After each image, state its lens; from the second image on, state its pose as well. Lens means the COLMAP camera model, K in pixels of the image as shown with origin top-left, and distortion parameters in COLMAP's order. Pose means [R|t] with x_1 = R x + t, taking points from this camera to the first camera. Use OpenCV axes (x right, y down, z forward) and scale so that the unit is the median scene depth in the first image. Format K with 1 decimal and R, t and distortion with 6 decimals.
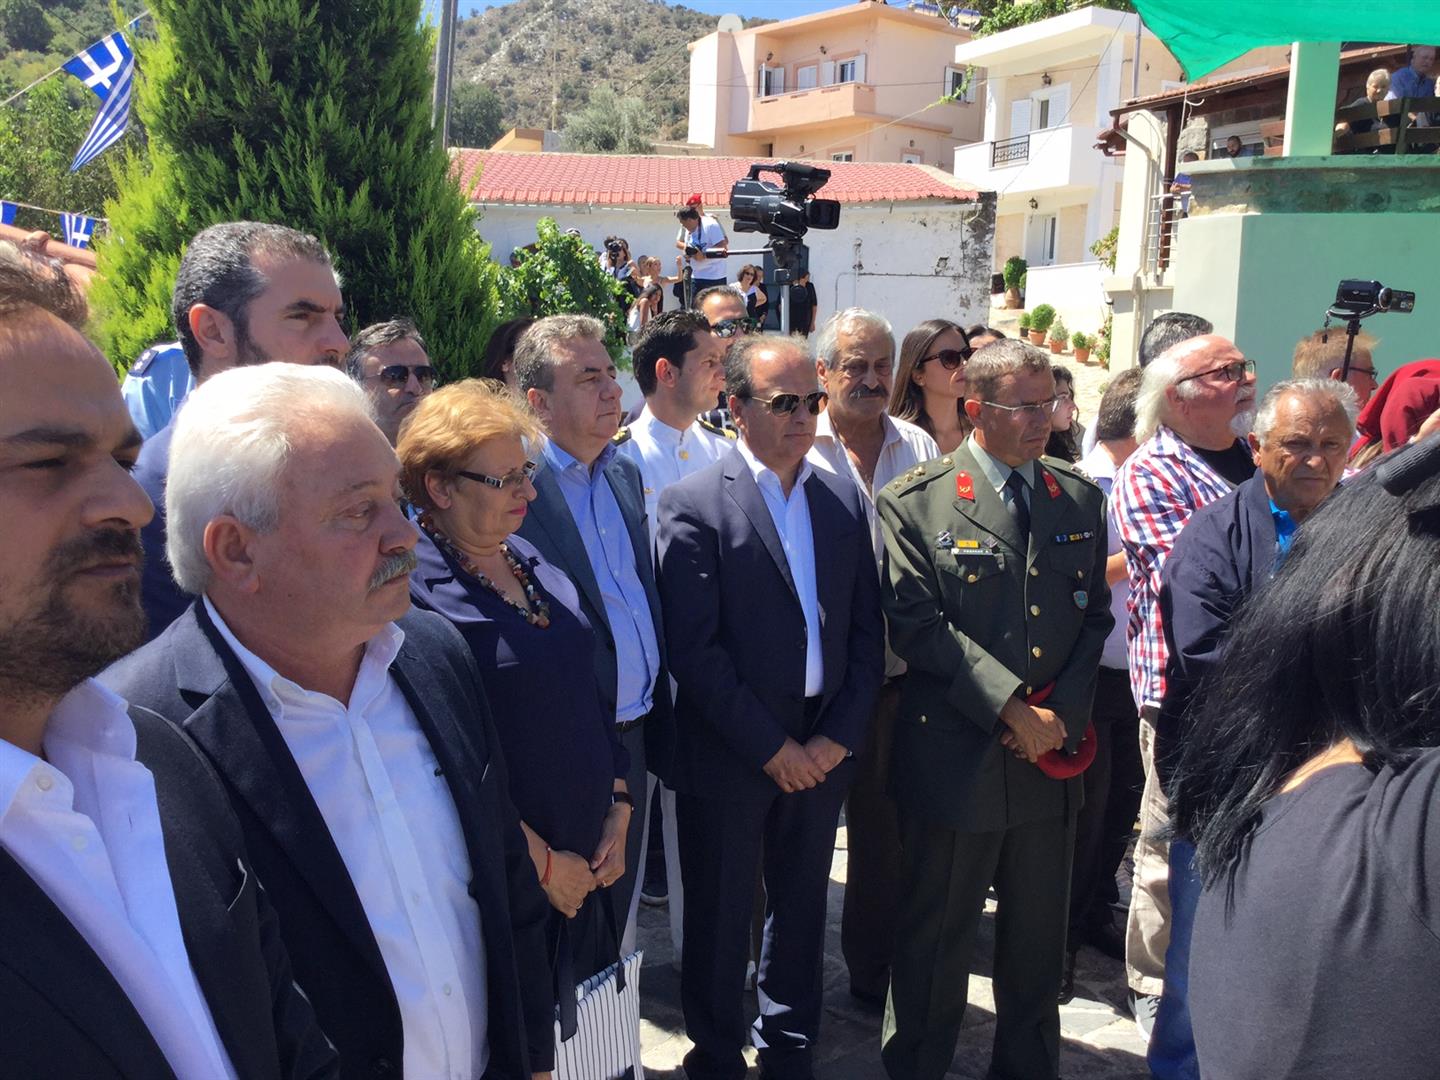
lens RADIAL K [[1302.1, 0, 756.9], [0, 1302.1, 543.7], [0, 0, 1]] dist [0.082052, -0.007084]
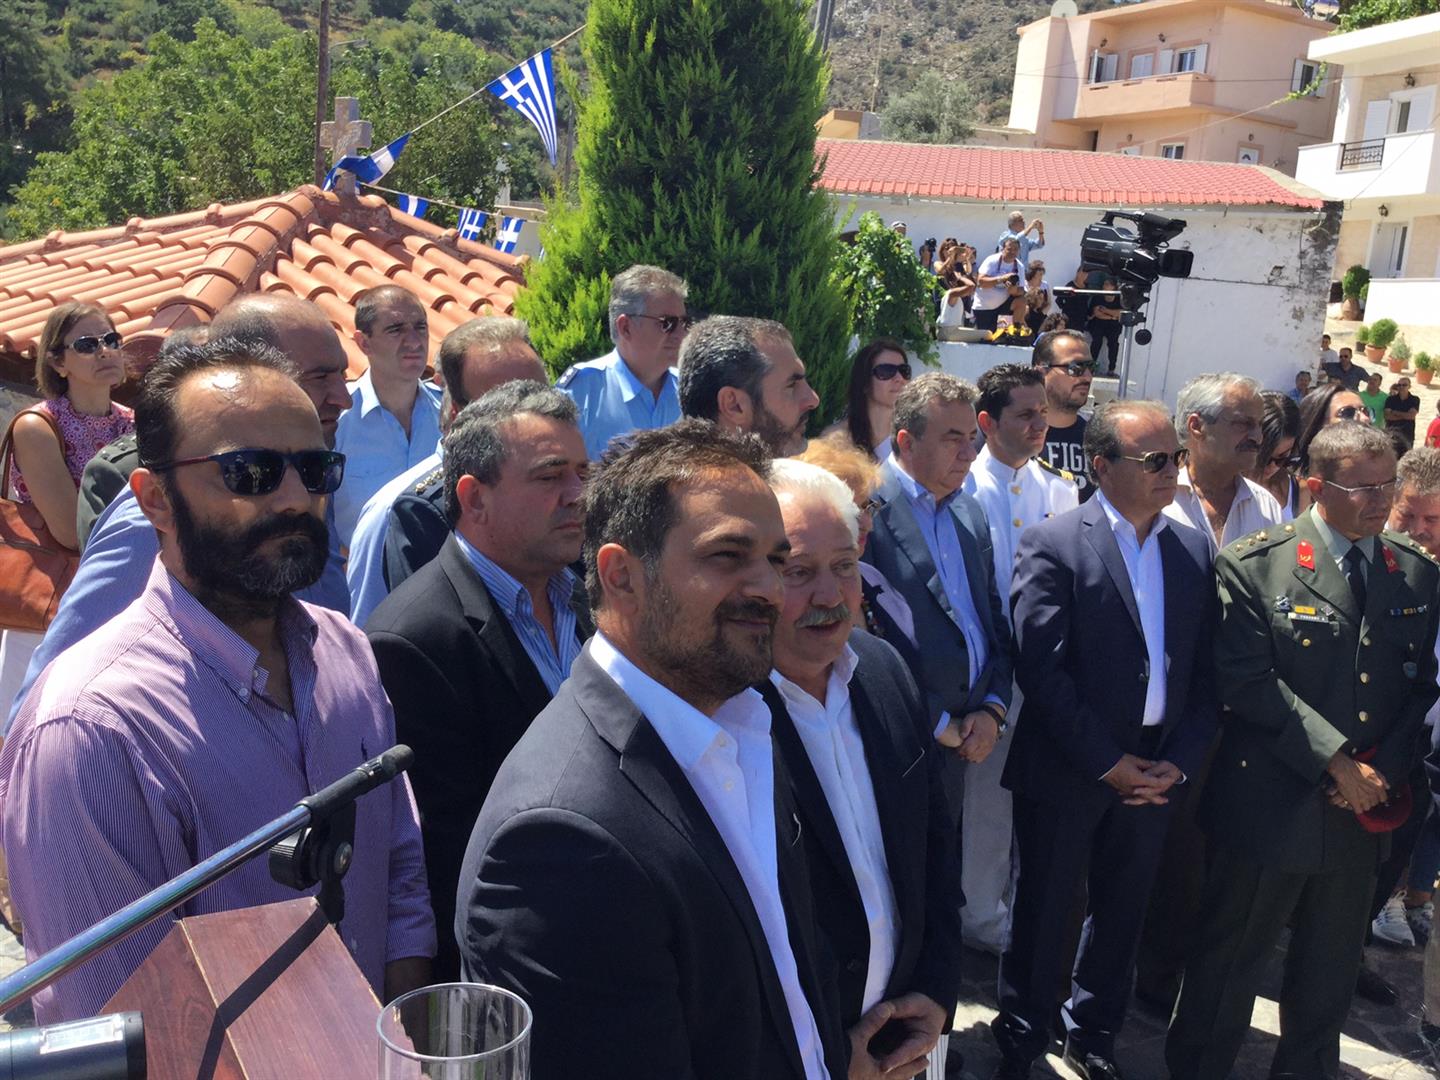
lens RADIAL K [[1303.5, 0, 720.0], [0, 1303.5, 540.0], [0, 0, 1]] dist [0.116458, -0.272156]
pose [[0.968222, 0.094710, -0.231464, -0.035852], [-0.091527, 0.995502, 0.024480, -0.023105], [0.232741, -0.002517, 0.972535, -0.109173]]
